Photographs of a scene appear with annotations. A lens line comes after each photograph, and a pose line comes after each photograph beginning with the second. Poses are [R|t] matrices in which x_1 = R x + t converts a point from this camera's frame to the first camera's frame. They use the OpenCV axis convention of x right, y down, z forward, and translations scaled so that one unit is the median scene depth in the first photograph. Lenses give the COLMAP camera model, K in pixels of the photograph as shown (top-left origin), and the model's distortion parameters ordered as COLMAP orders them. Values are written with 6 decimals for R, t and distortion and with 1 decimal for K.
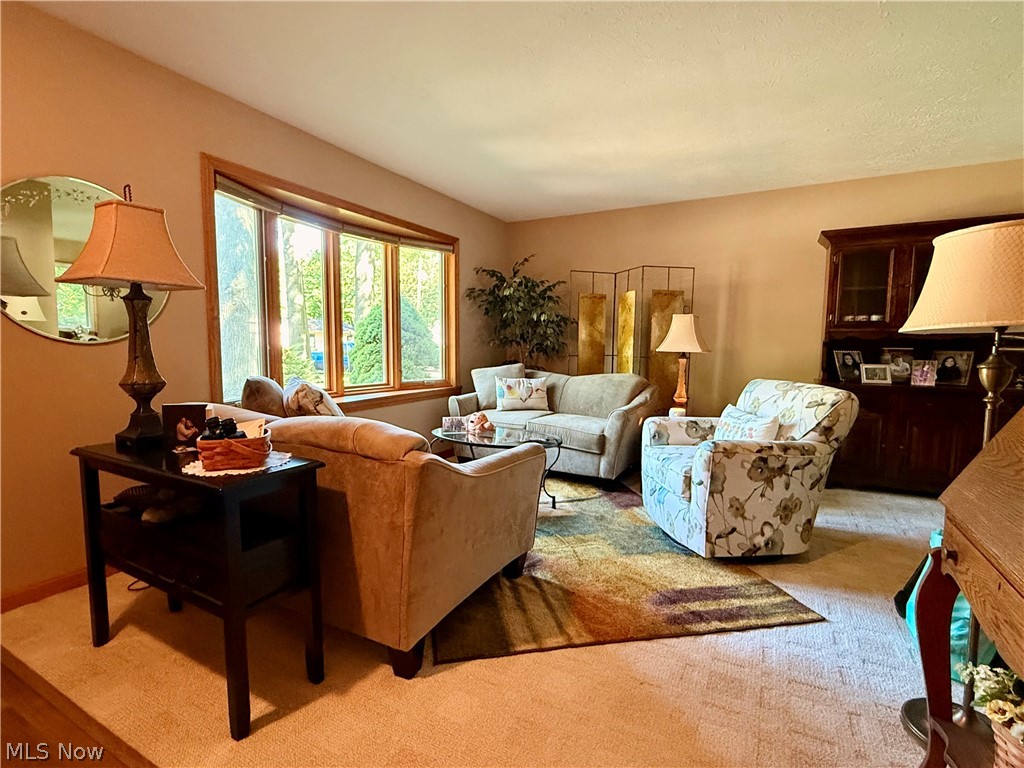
lens RADIAL K [[483.0, 0, 510.4], [0, 483.0, 385.1], [0, 0, 1]] dist [0.000615, -0.000982]
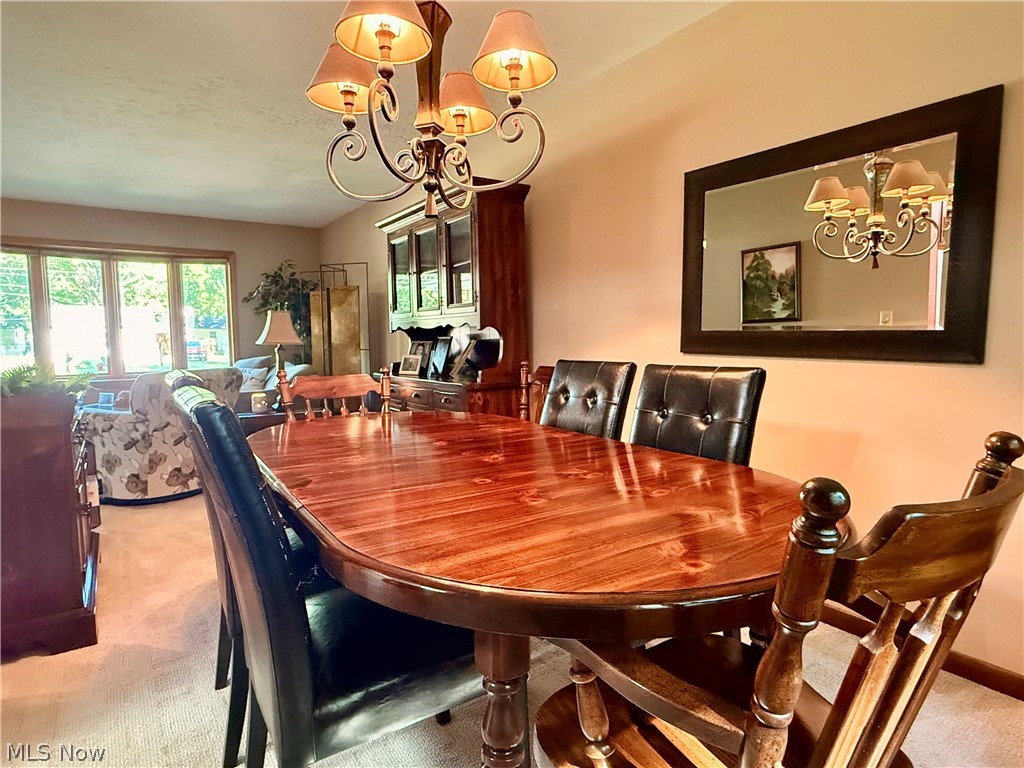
lens RADIAL K [[564.5, 0, 512.3], [0, 564.5, 388.3], [0, 0, 1]] dist [-0.002462, -0.001474]
pose [[0.890156, 0.027620, -0.454819, 2.114001], [-0.026439, 0.999610, 0.008960, 0.018829], [0.454889, 0.004049, 0.890539, 0.092206]]
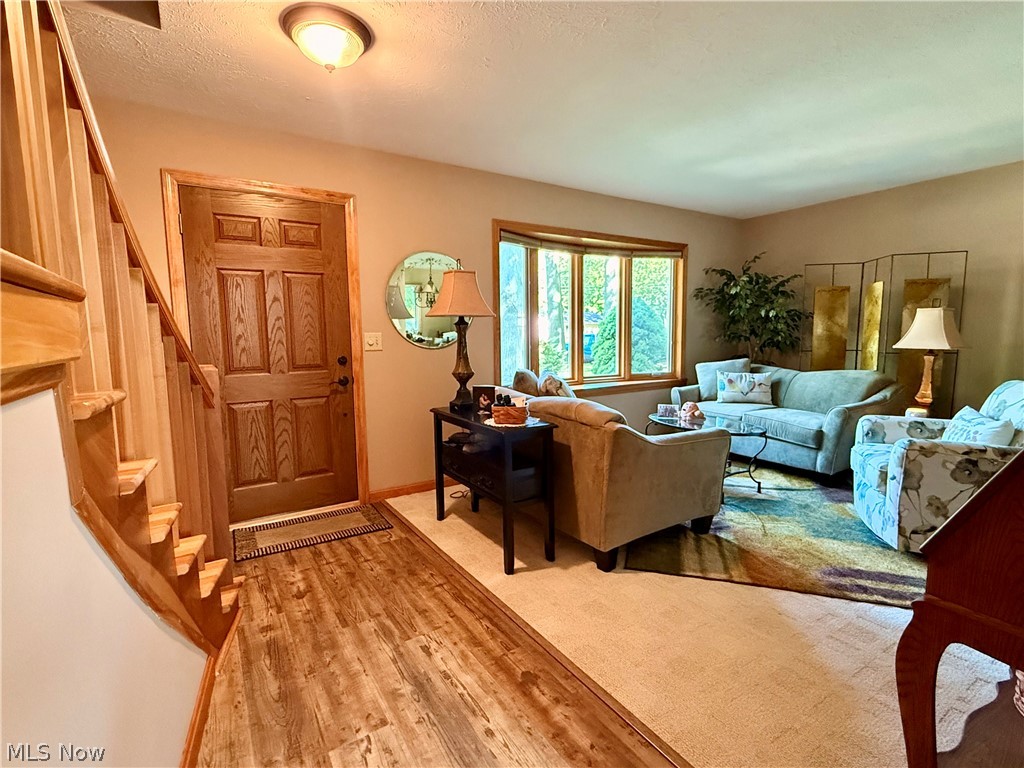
lens RADIAL K [[483.0, 0, 513.7], [0, 483.0, 384.7], [0, 0, 1]] dist [0.000615, -0.000982]
pose [[0.876866, 0.033010, -0.479601, 0.151109], [-0.022757, 0.999372, 0.027178, -0.009220], [0.480197, -0.012917, 0.877066, -0.287636]]
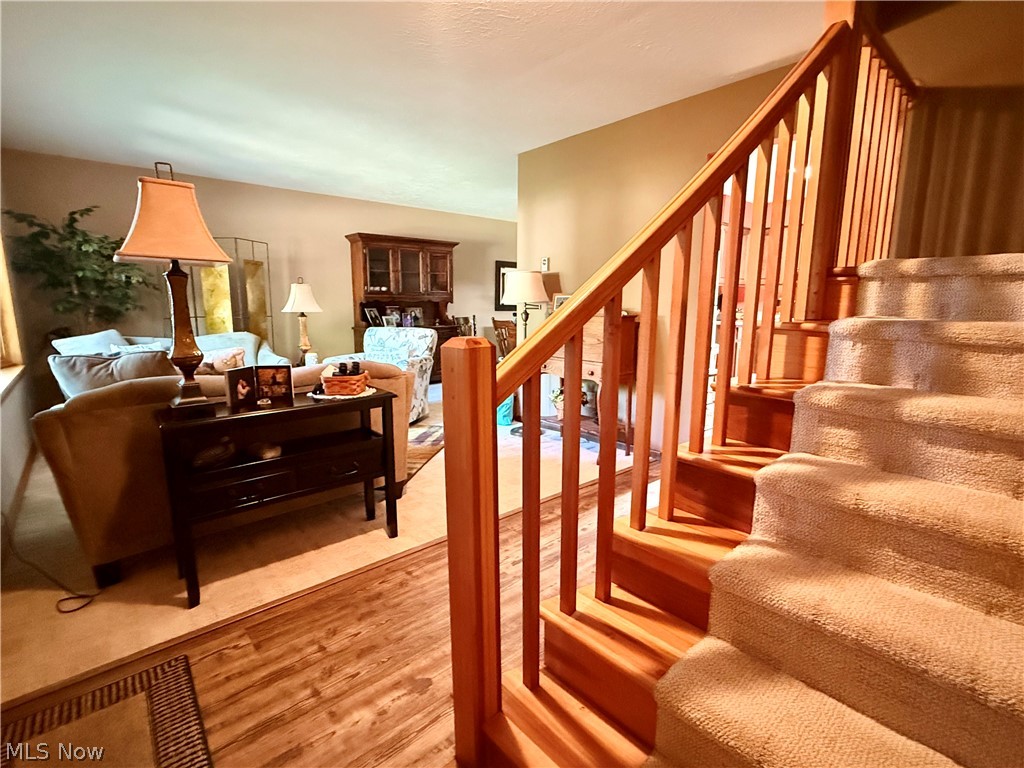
lens RADIAL K [[483.0, 0, 506.5], [0, 483.0, 380.5], [0, 0, 1]] dist [0.000615, -0.000982]
pose [[0.355548, -0.156932, 0.921389, -1.039348], [0.080030, 0.987295, 0.137274, -0.027201], [-0.931225, 0.024931, 0.363590, -0.023964]]
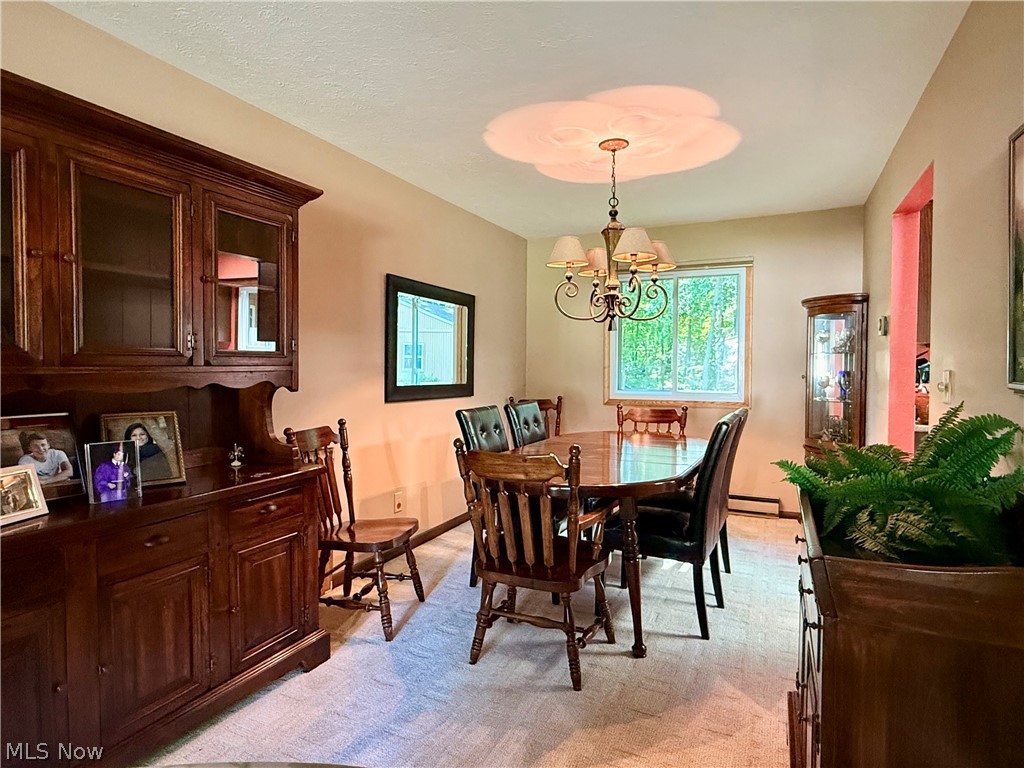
lens RADIAL K [[564.5, 0, 513.7], [0, 564.5, 381.6], [0, 0, 1]] dist [-0.002462, -0.001474]
pose [[-0.054411, -0.035935, 0.997872, 0.477424], [0.082410, 0.995781, 0.040353, -0.131586], [-0.995112, 0.084430, -0.051220, 0.926653]]
